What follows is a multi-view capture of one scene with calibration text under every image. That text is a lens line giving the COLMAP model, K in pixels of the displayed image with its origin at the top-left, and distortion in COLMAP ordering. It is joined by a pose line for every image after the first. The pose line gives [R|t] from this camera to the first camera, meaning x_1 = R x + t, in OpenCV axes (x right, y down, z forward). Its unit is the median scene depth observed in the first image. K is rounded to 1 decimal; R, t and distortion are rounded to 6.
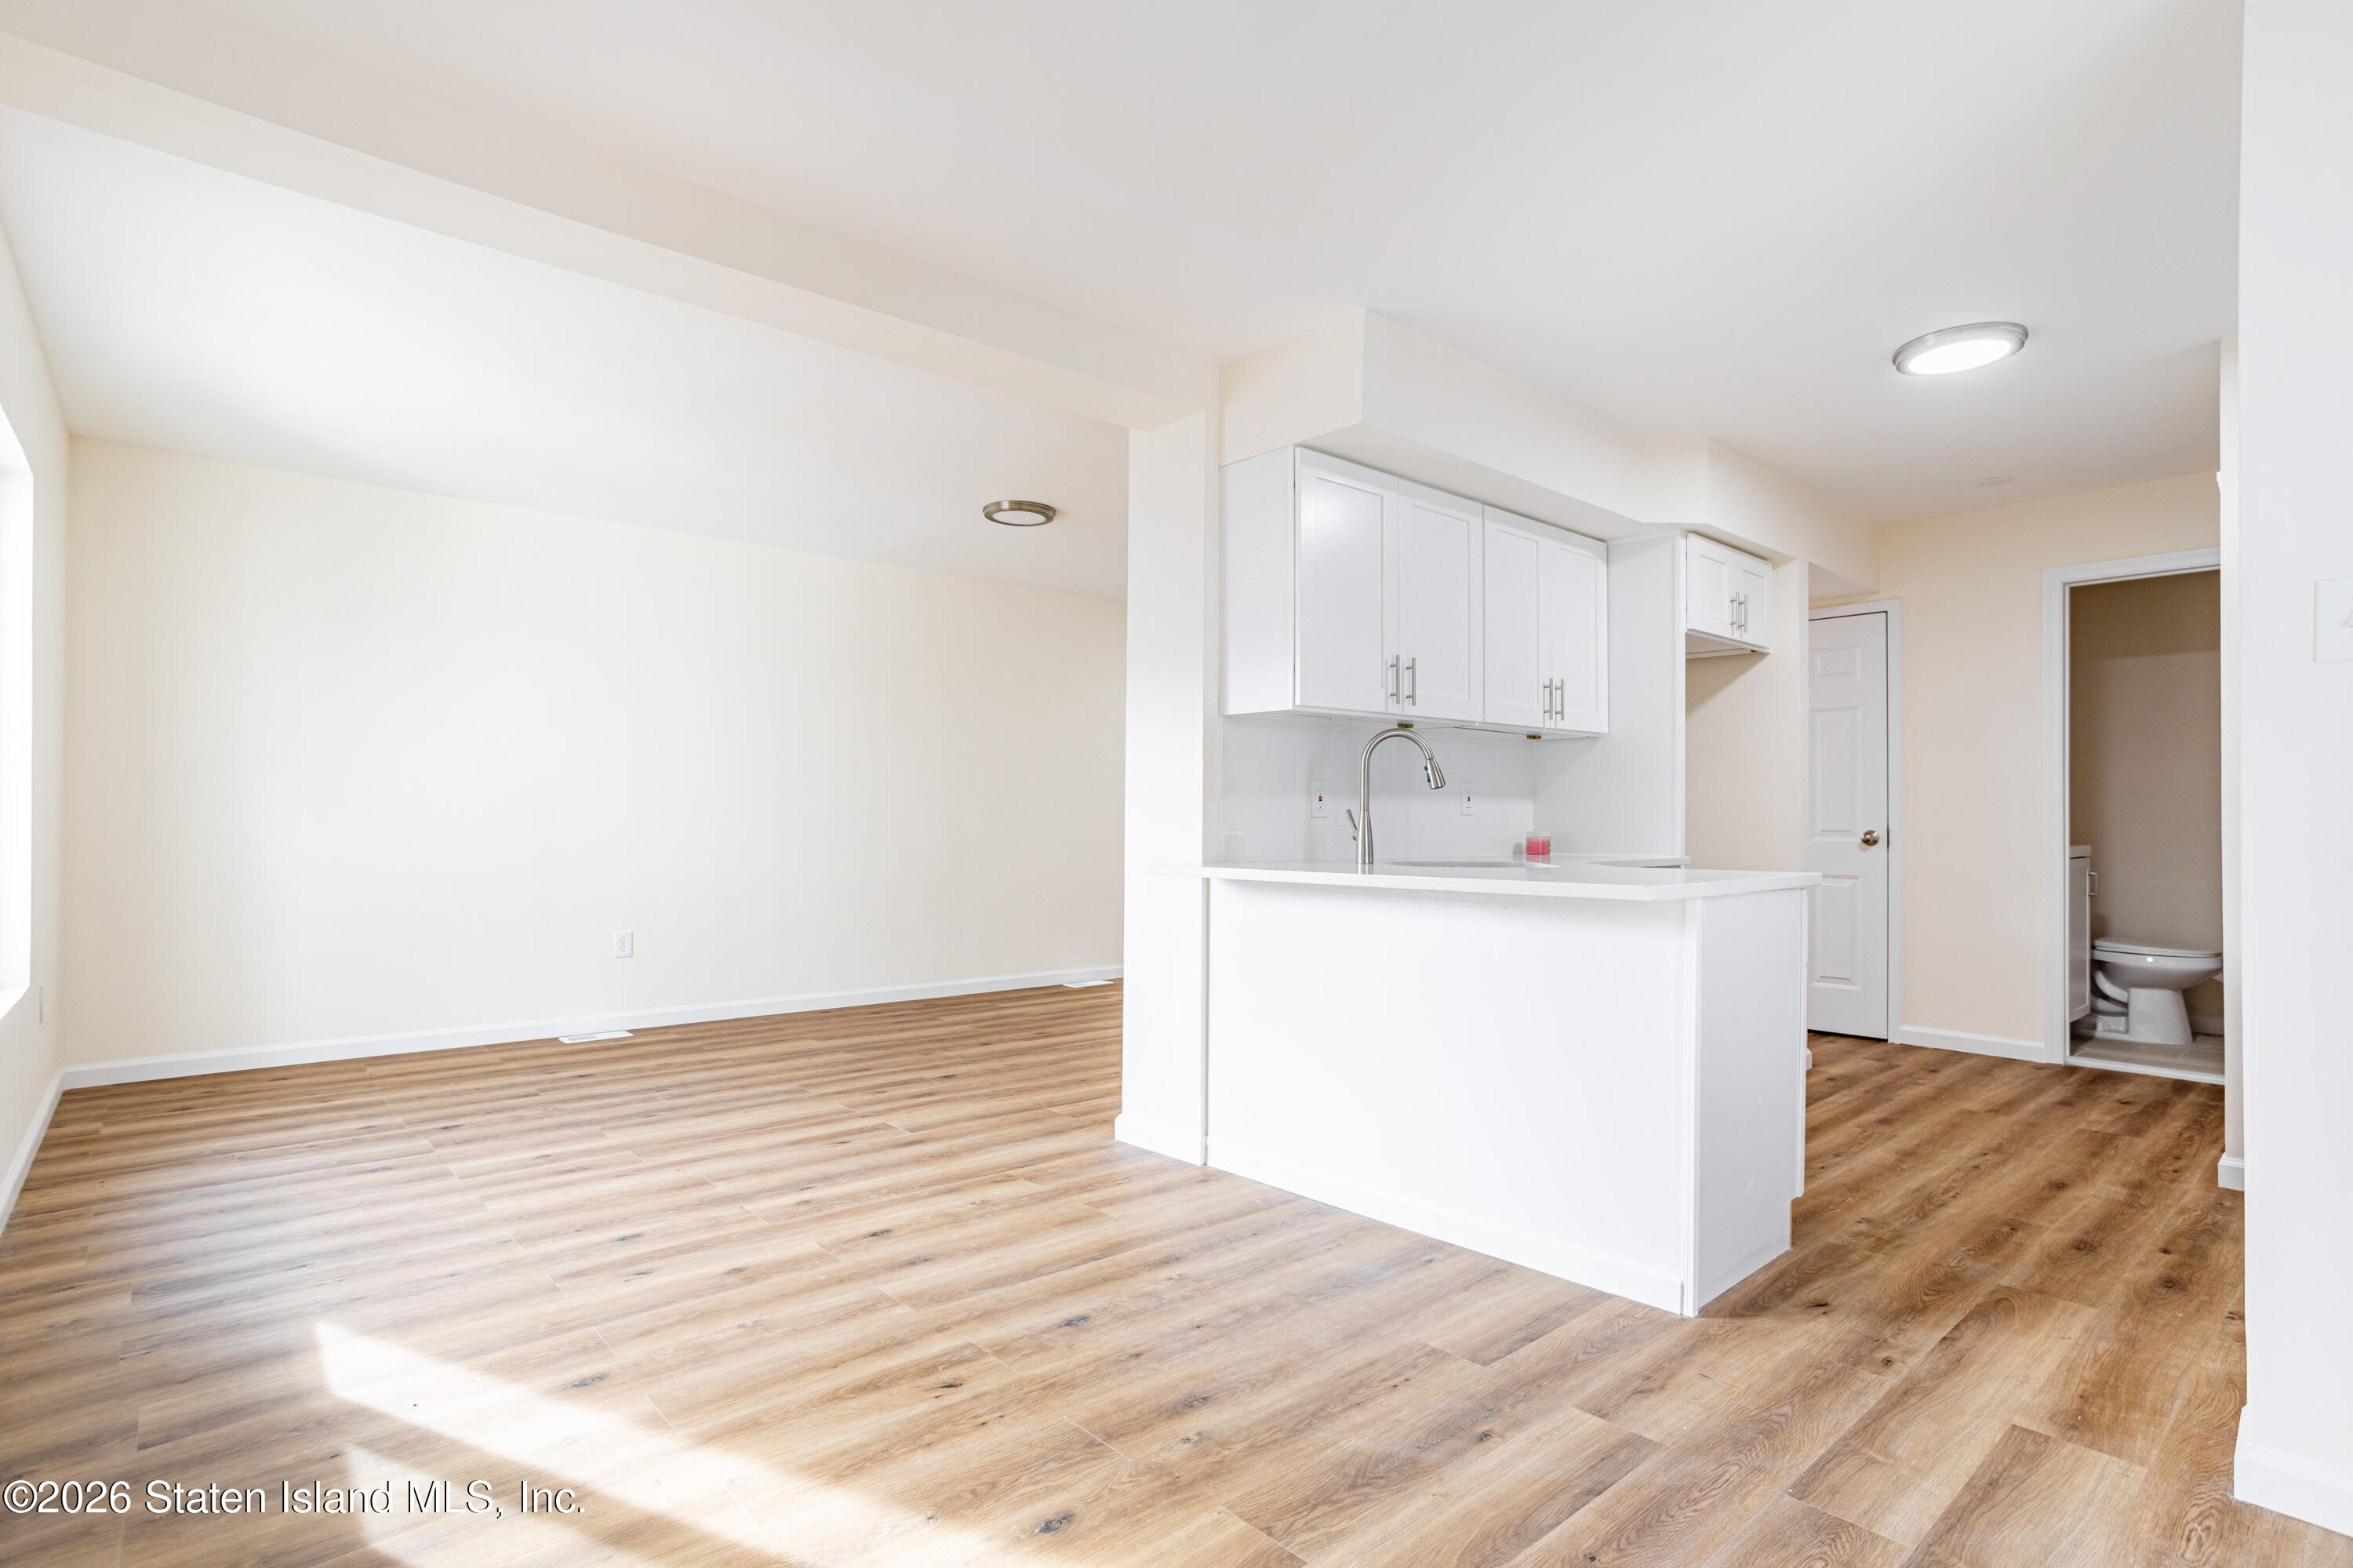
lens RADIAL K [[1148.0, 0, 1166.9], [0, 1148.0, 806.0], [0, 0, 1]] dist [-0.049703, 0.042051]
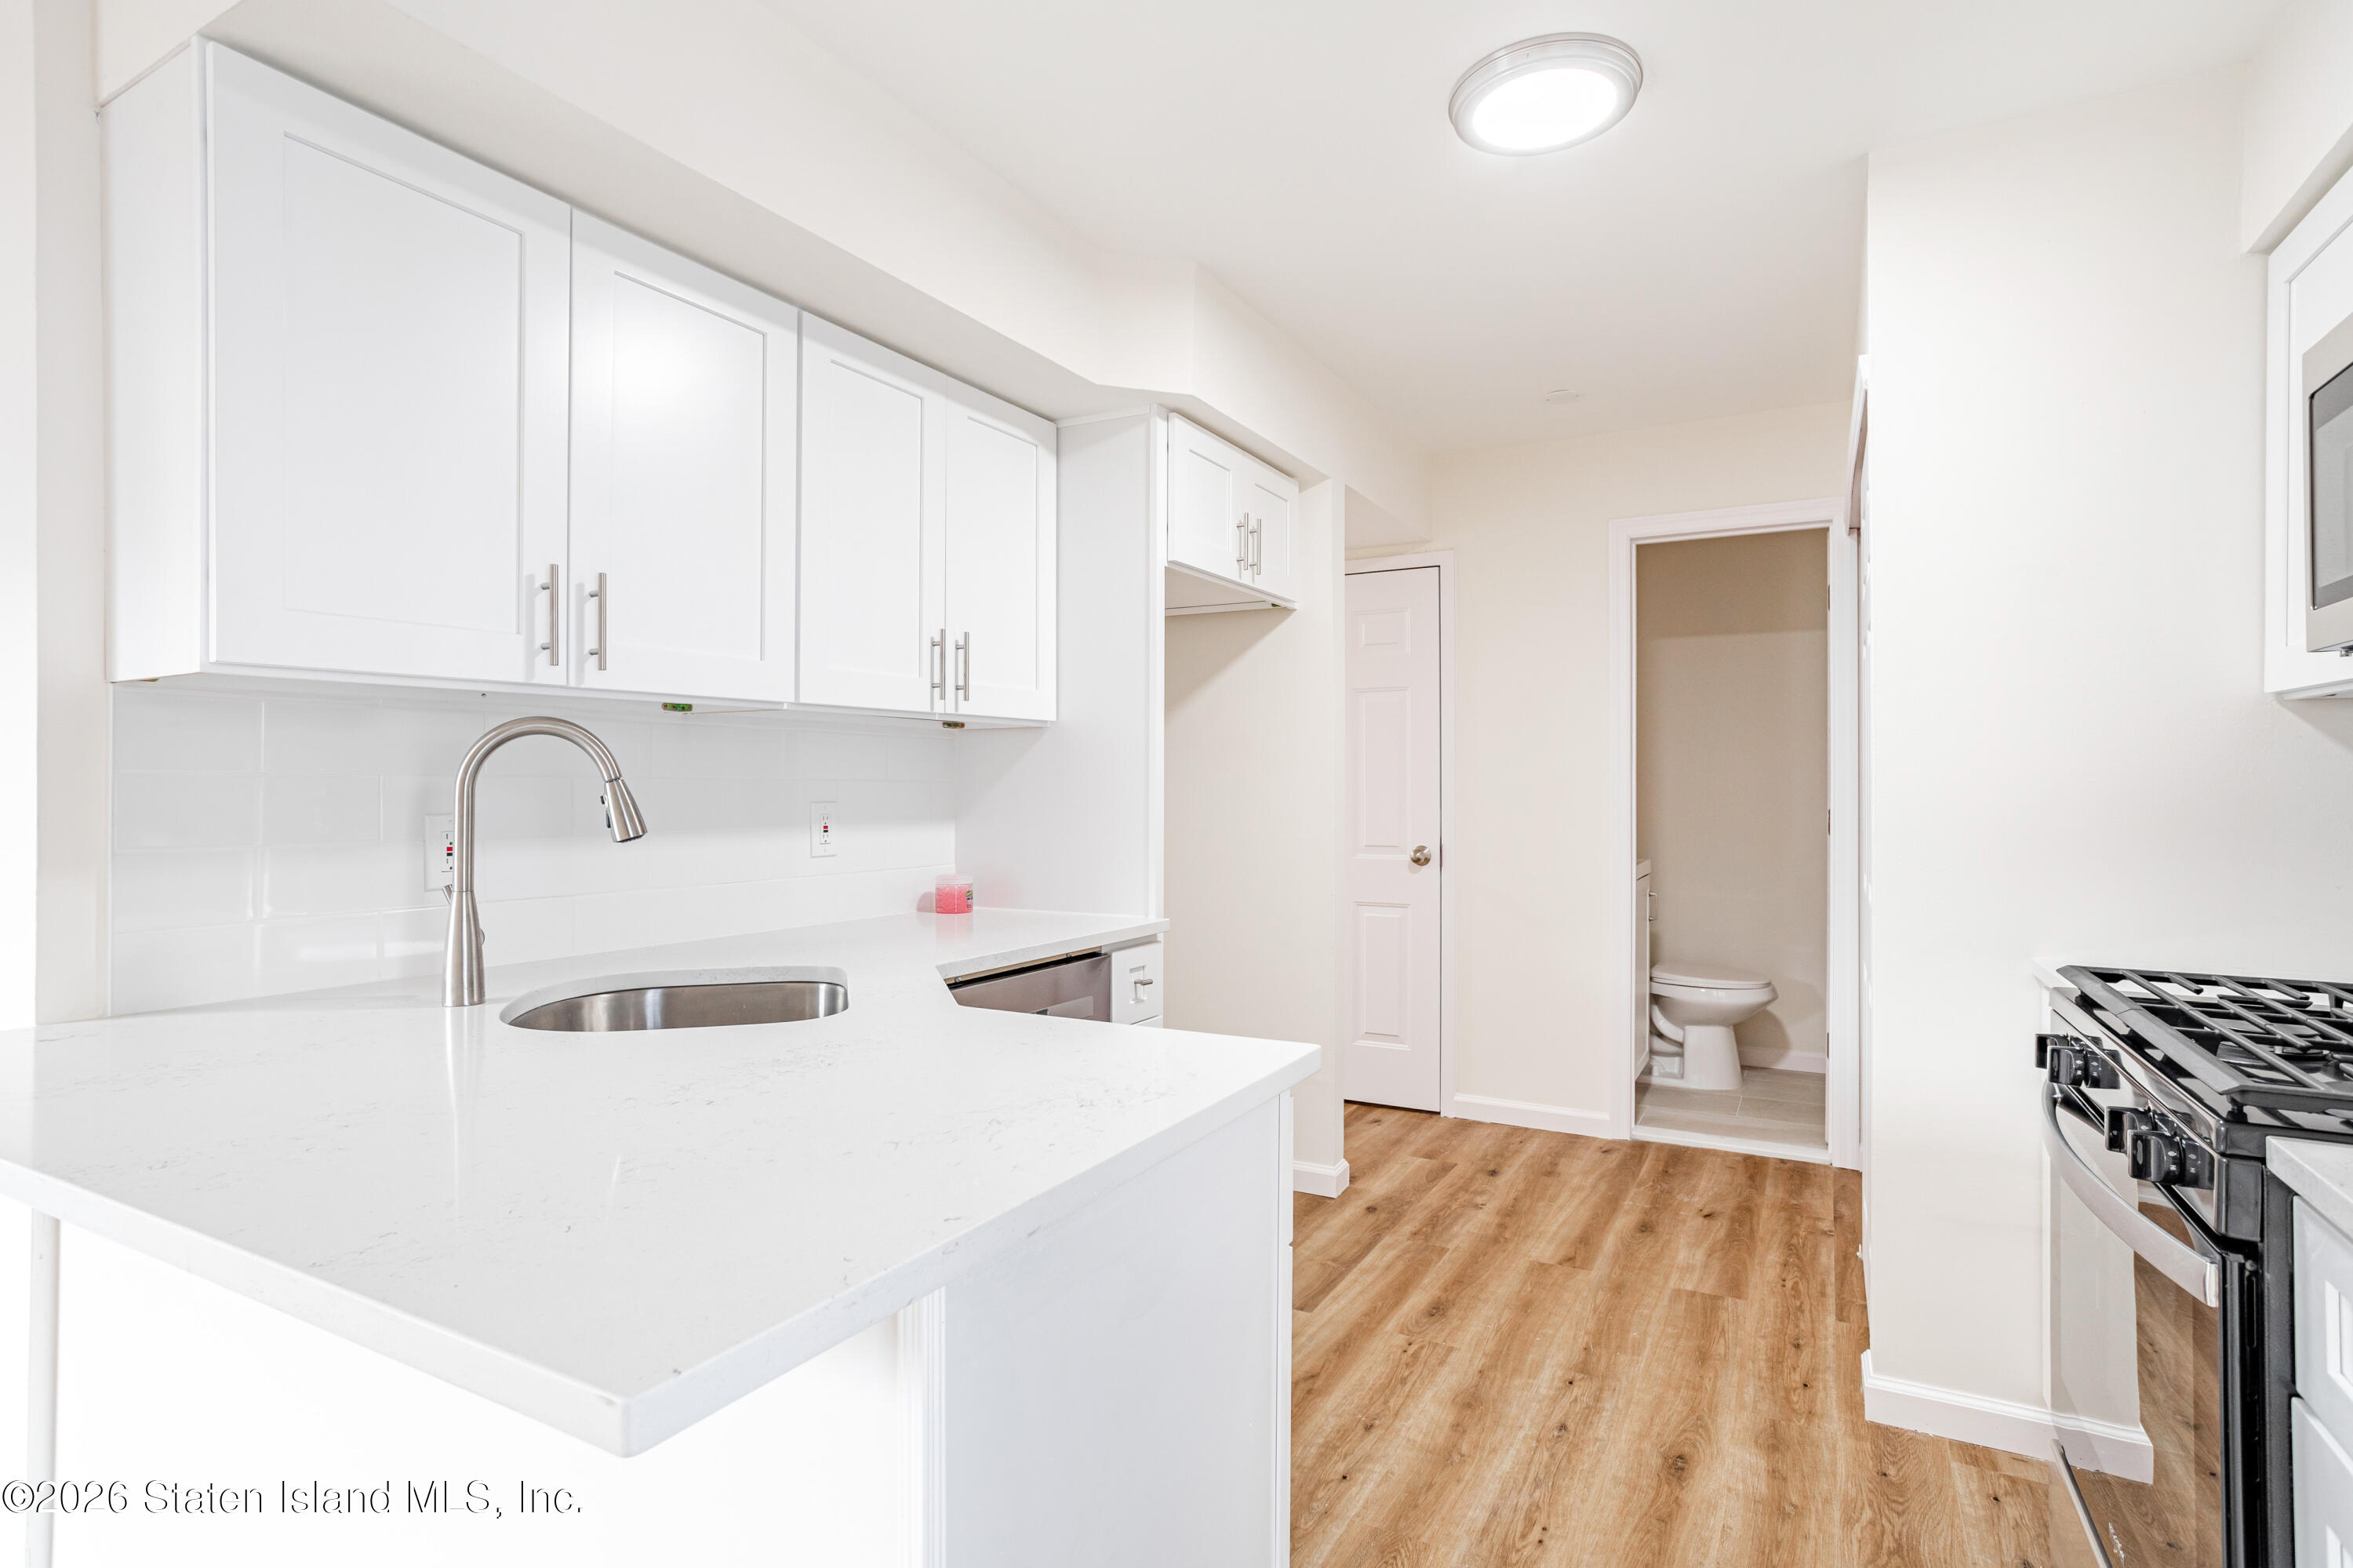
lens RADIAL K [[1148.0, 0, 1166.9], [0, 1148.0, 806.0], [0, 0, 1]] dist [-0.049703, 0.042051]
pose [[0.944926, -0.014291, 0.326972, 0.267647], [0.005916, 0.999629, 0.026596, -0.037792], [-0.327230, -0.023197, 0.944660, 0.423530]]
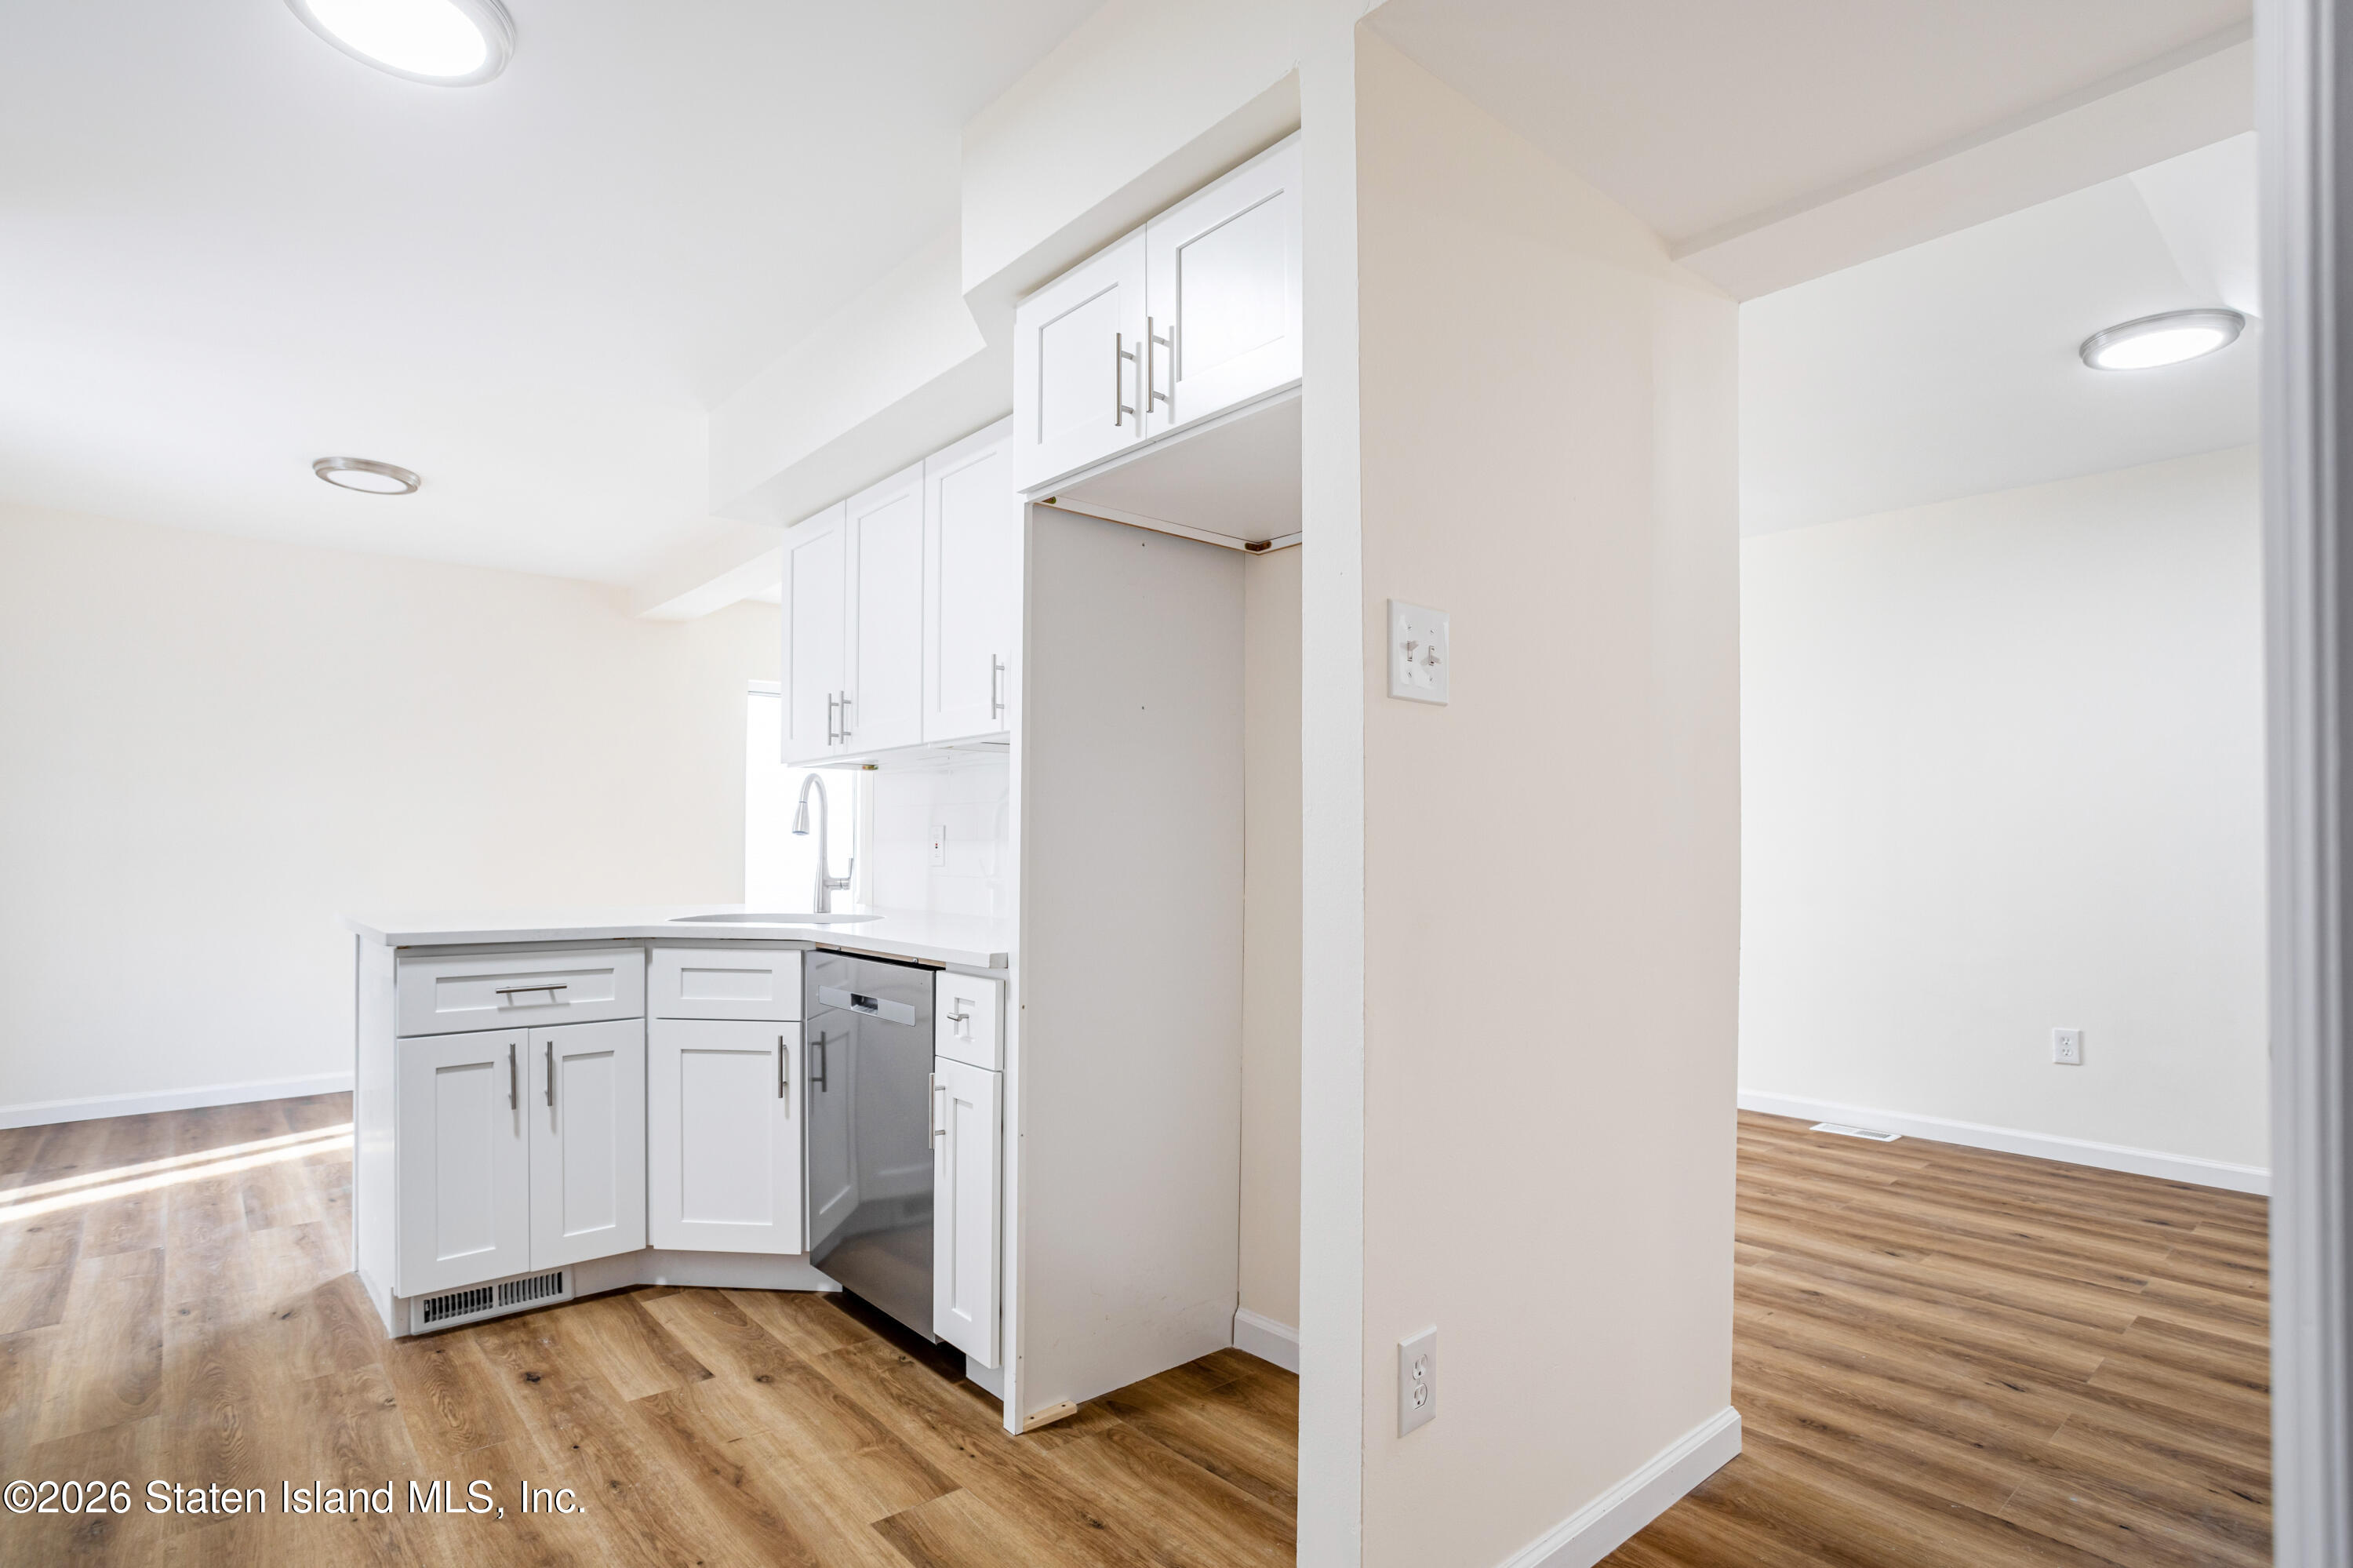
lens RADIAL K [[1191.2, 0, 1168.8], [0, 1191.2, 828.2], [0, 0, 1]] dist [-0.060687, 0.035639]
pose [[-0.006392, -0.019641, -0.999787, 1.053299], [0.005902, 0.999789, -0.019679, 0.000505], [0.999962, -0.006027, -0.006275, 1.153875]]
